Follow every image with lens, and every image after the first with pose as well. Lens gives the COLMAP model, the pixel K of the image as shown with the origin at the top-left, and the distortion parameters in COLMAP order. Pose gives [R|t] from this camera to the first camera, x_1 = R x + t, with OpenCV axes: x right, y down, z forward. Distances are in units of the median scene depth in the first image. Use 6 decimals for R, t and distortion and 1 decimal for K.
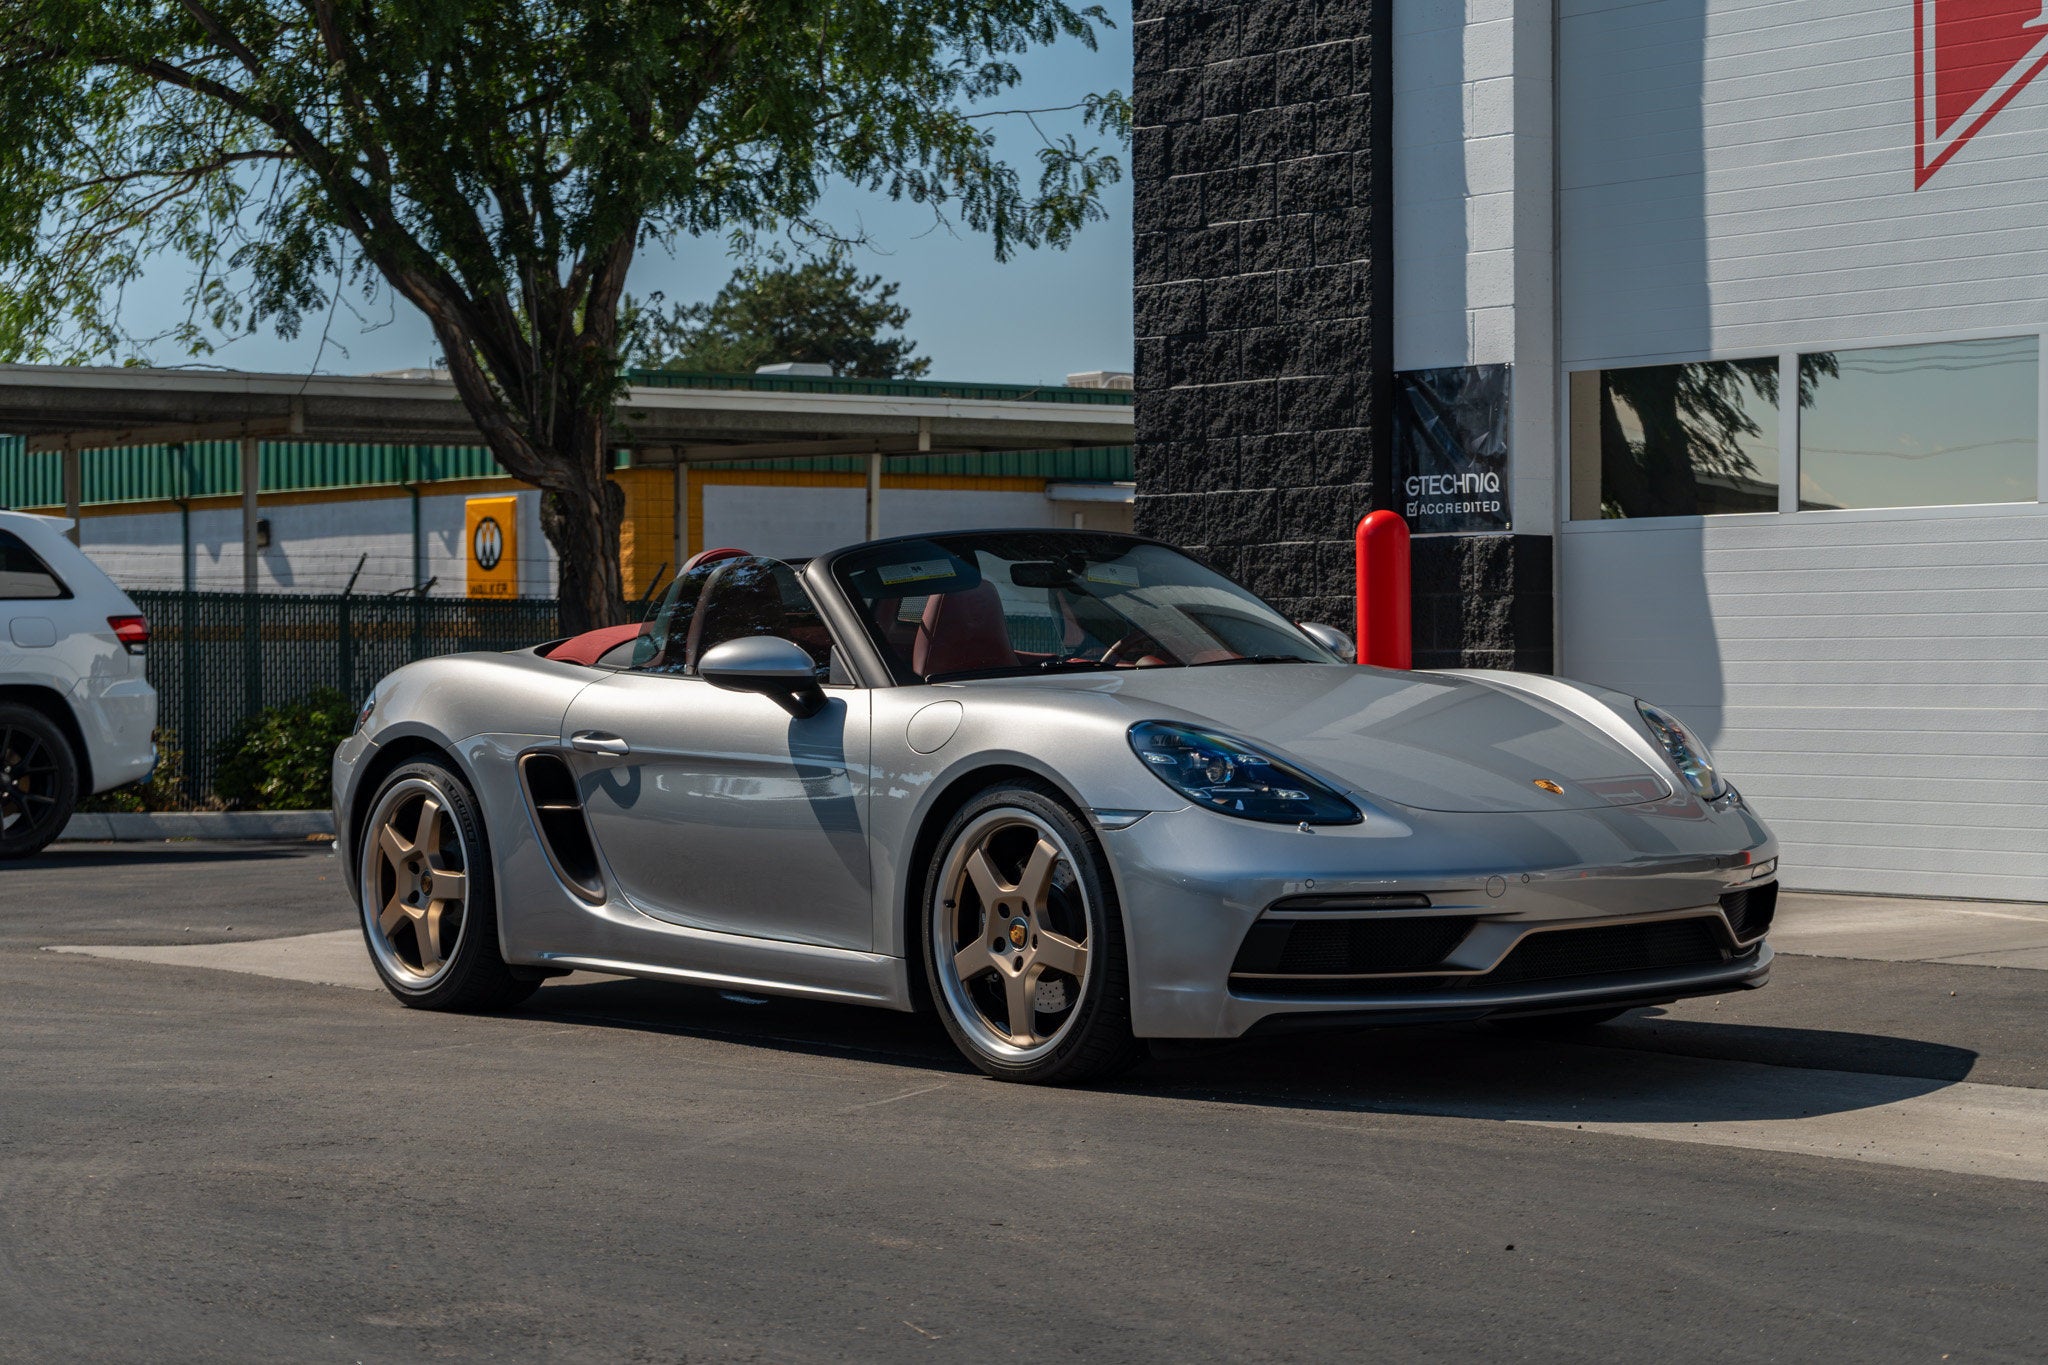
lens RADIAL K [[4105.2, 0, 1032.4], [0, 4105.2, 614.5], [0, 0, 1]] dist [0.006332, 0.280379]
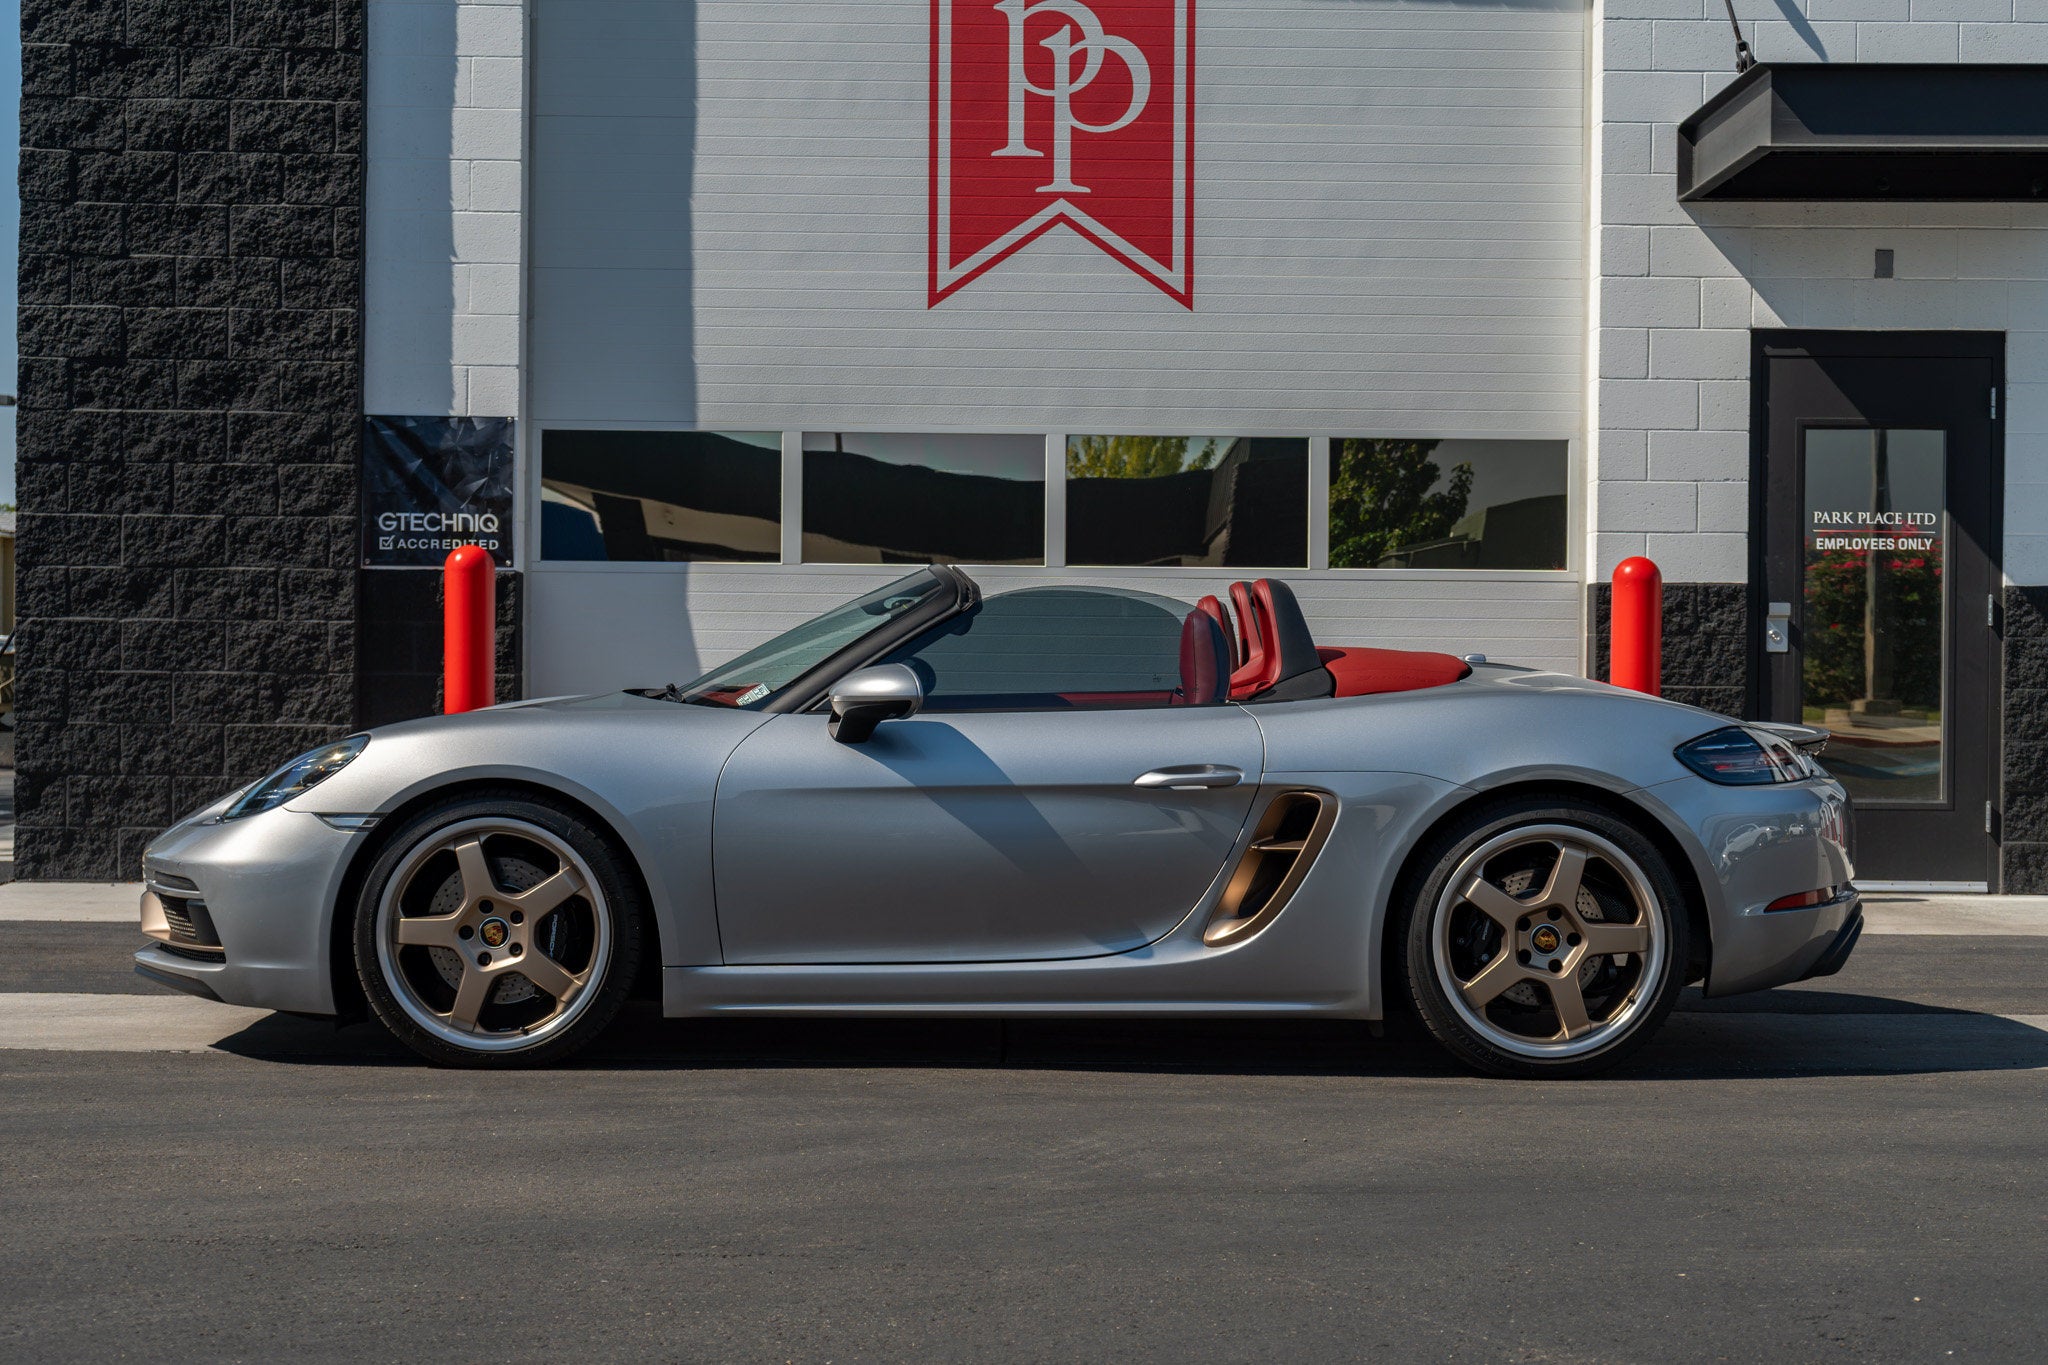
lens RADIAL K [[3046.0, 0, 1067.3], [0, 3046.0, 679.0], [0, 0, 1]] dist [-0.023139, 0.056624]
pose [[0.611421, 0.012819, 0.791202, -0.421691], [-0.022650, 0.999743, 0.001305, 0.005157], [-0.790981, -0.018719, 0.611554, 0.351562]]
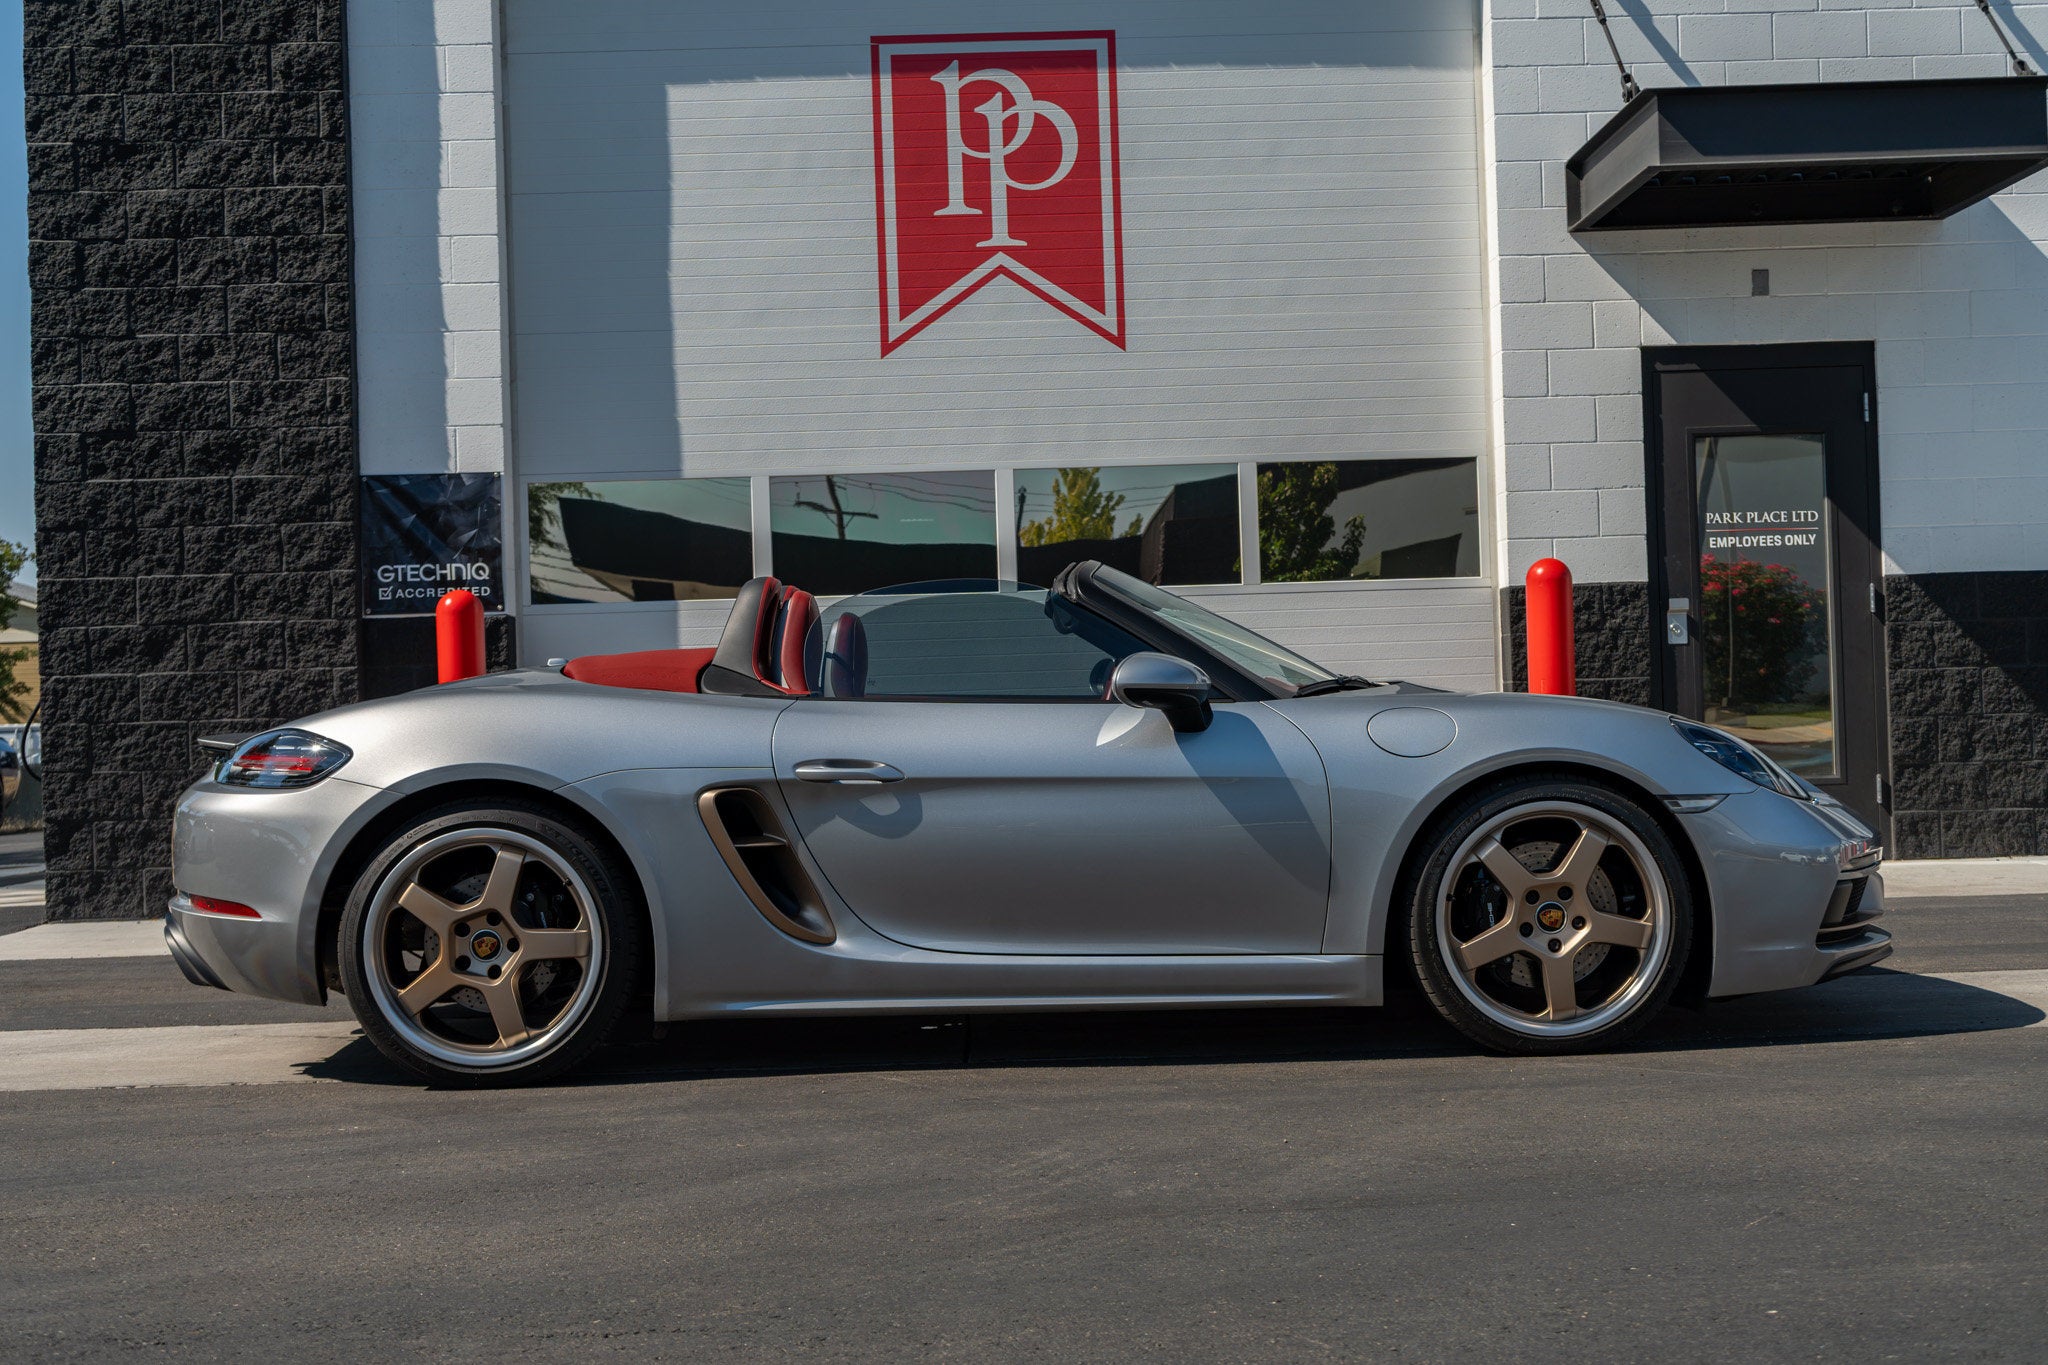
lens RADIAL K [[2525.8, 0, 1022.2], [0, 2525.8, 664.2], [0, 0, 1]] dist [0.010092, 0.019132]
pose [[0.615039, 0.005364, 0.788478, -0.352930], [0.018790, 0.999593, -0.021458, 0.013004], [-0.788272, 0.028013, 0.614688, 0.401195]]
